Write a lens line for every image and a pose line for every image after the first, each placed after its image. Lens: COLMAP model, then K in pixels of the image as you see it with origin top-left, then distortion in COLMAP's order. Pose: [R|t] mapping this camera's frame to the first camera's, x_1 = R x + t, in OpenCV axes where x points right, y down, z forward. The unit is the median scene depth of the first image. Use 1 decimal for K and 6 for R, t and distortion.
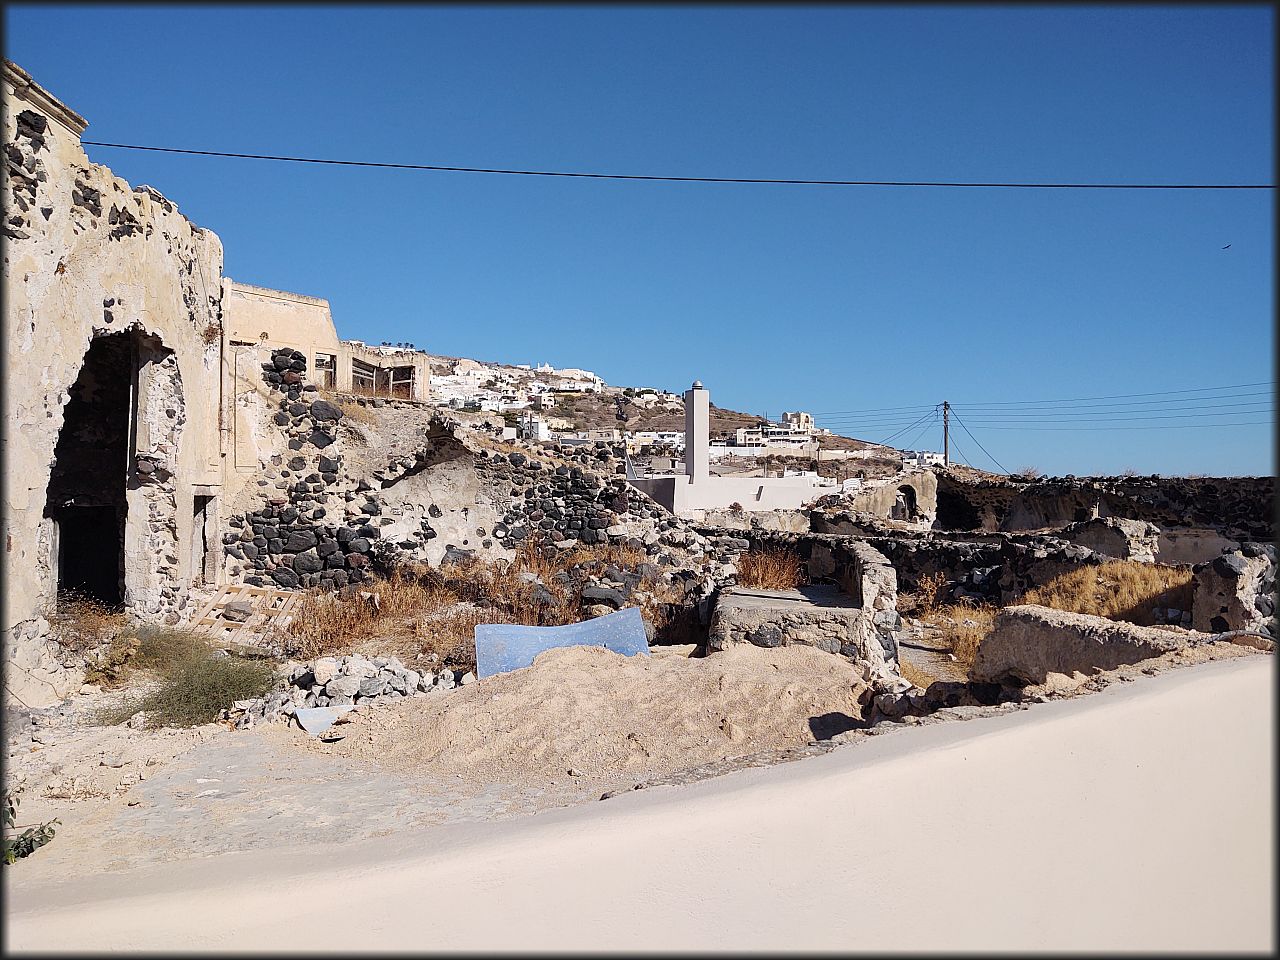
lens RADIAL K [[909.7, 0, 640.0], [0, 909.7, 480.0], [0, 0, 1]] dist [-0.047406, -0.001234]
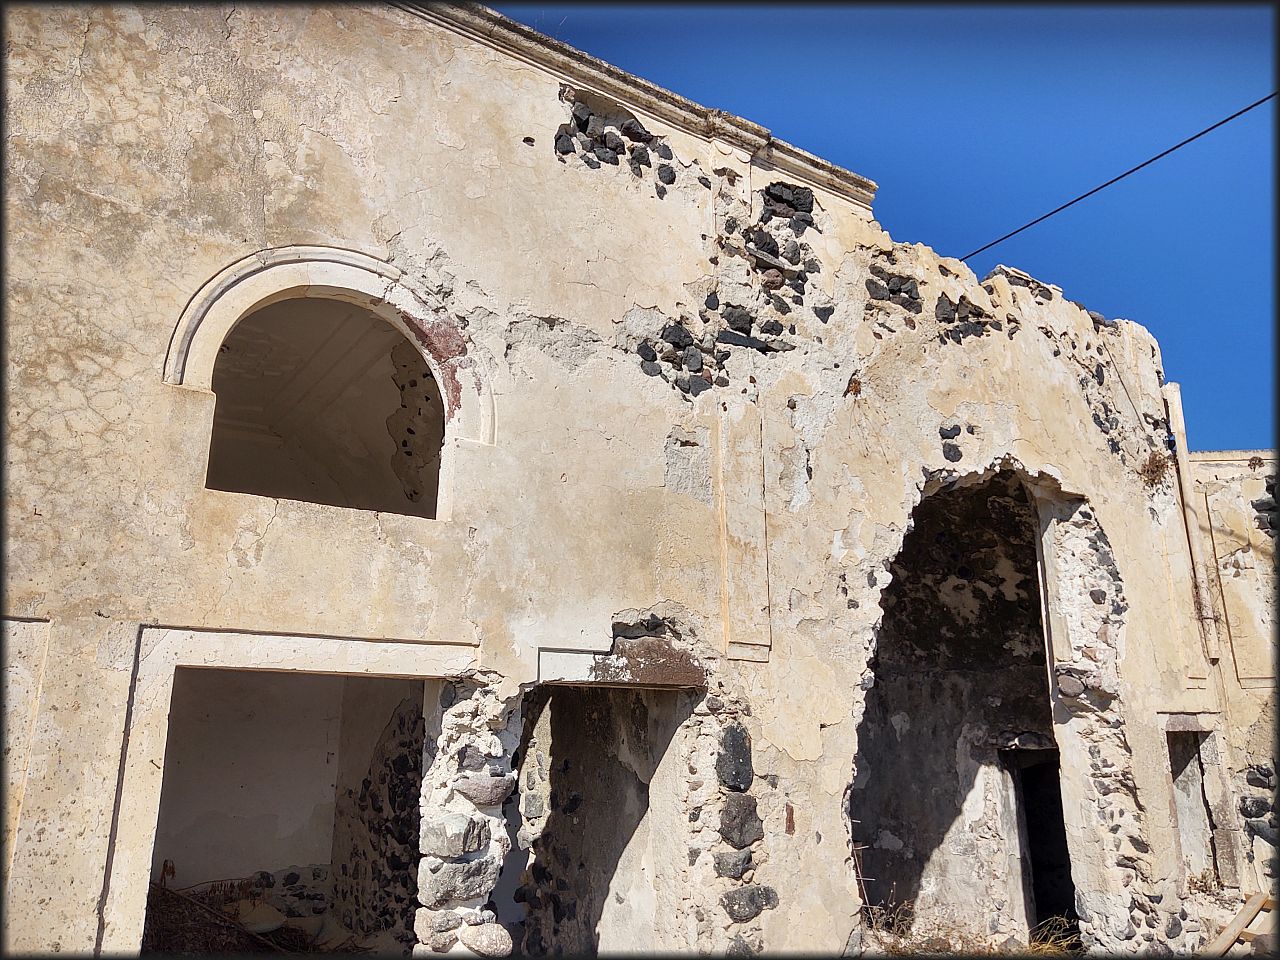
lens RADIAL K [[954.2, 0, 705.7], [0, 954.2, 476.1], [0, 0, 1]] dist [0.058413, -0.048281]
pose [[0.544738, -0.231027, -0.806156, -0.112103], [0.033673, 0.966555, -0.254240, 0.006952], [0.837930, 0.111348, 0.534298, 0.412769]]
